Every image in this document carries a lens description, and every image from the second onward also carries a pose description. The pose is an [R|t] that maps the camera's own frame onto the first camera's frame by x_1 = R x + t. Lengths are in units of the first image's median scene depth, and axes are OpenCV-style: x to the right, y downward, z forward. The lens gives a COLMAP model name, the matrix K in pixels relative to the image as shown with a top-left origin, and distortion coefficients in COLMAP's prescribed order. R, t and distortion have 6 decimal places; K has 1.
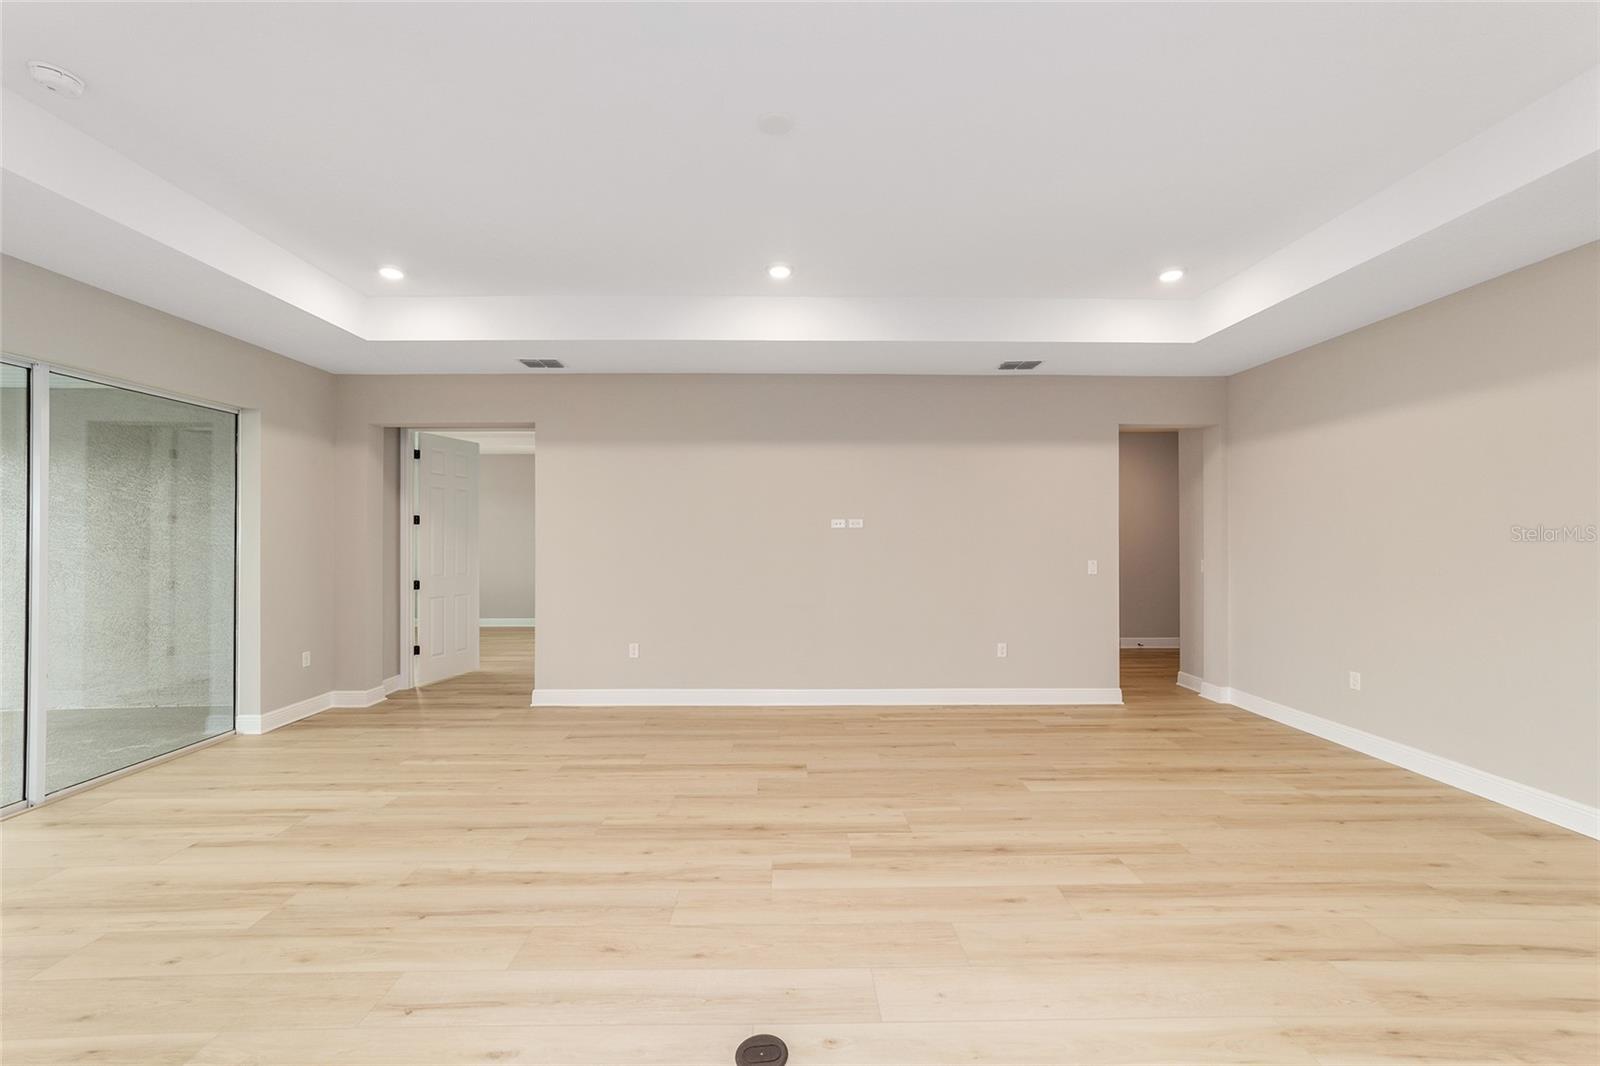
lens RADIAL K [[615.3, 0, 794.0], [0, 615.3, 533.9], [0, 0, 1]] dist [-0.011294, 0.005849]
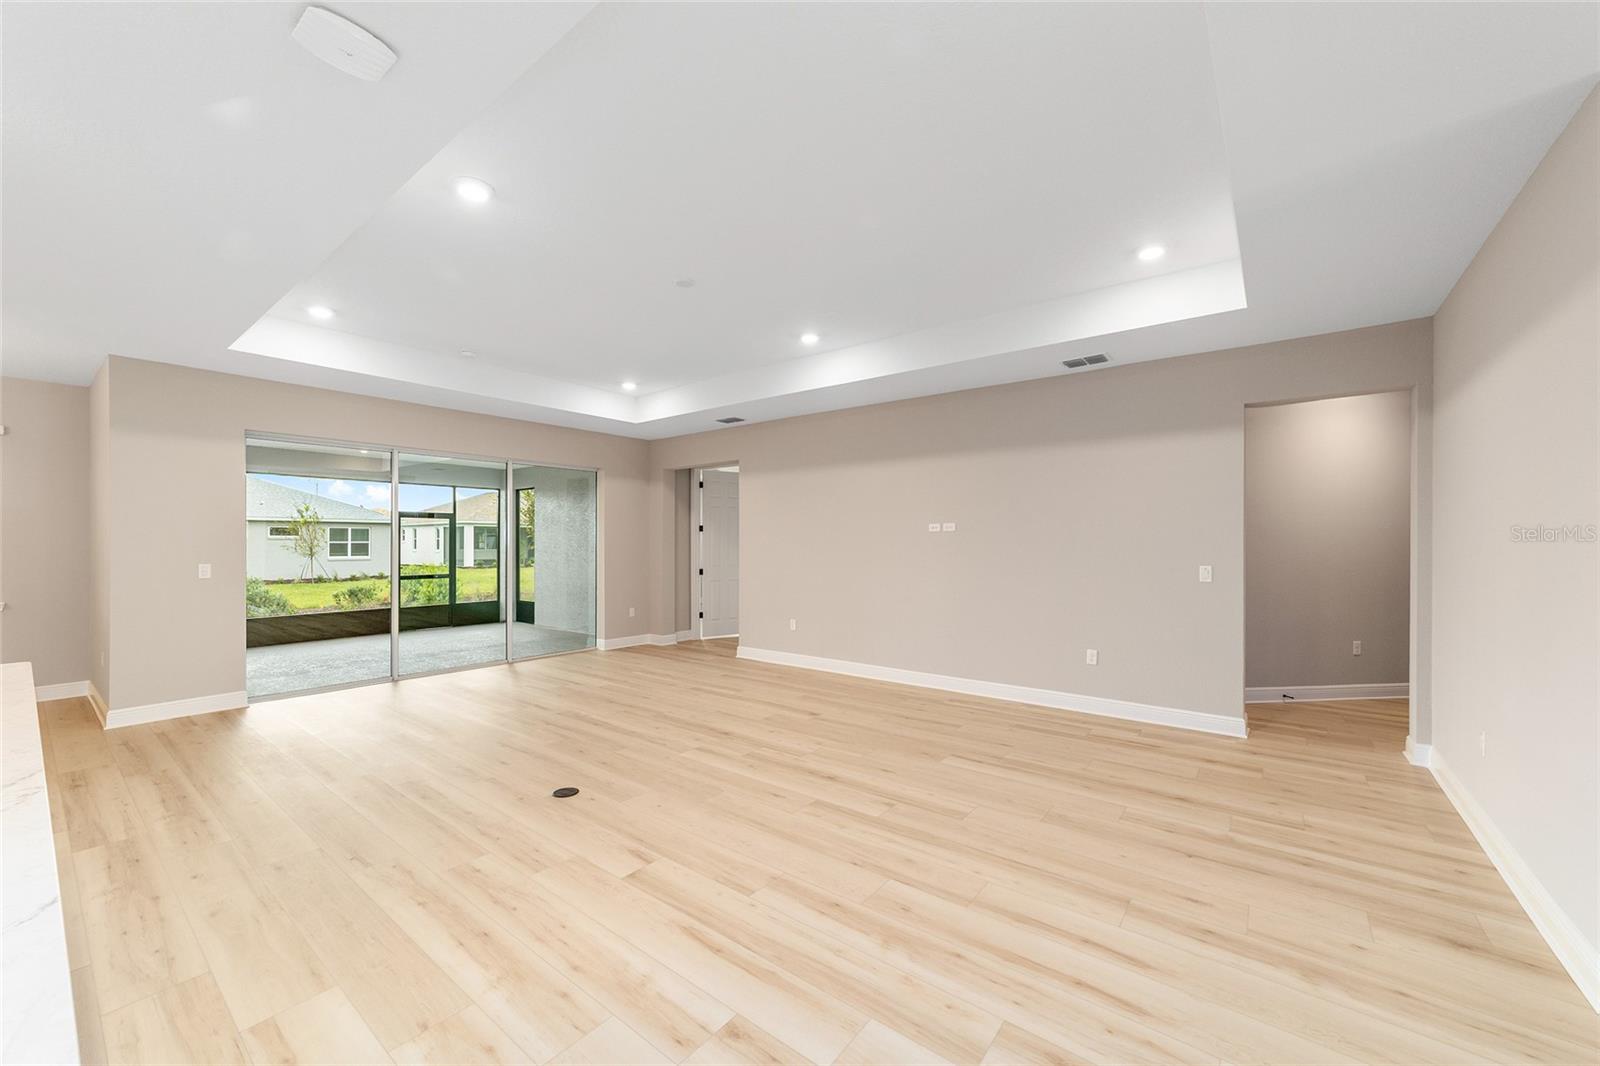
lens RADIAL K [[615.3, 0, 797.6], [0, 615.3, 542.5], [0, 0, 1]] dist [-0.011294, 0.005849]
pose [[0.780806, 0.001551, -0.624772, 0.717407], [0.004830, 0.999952, 0.008518, -0.000456], [0.624755, -0.009668, 0.780761, -0.043726]]
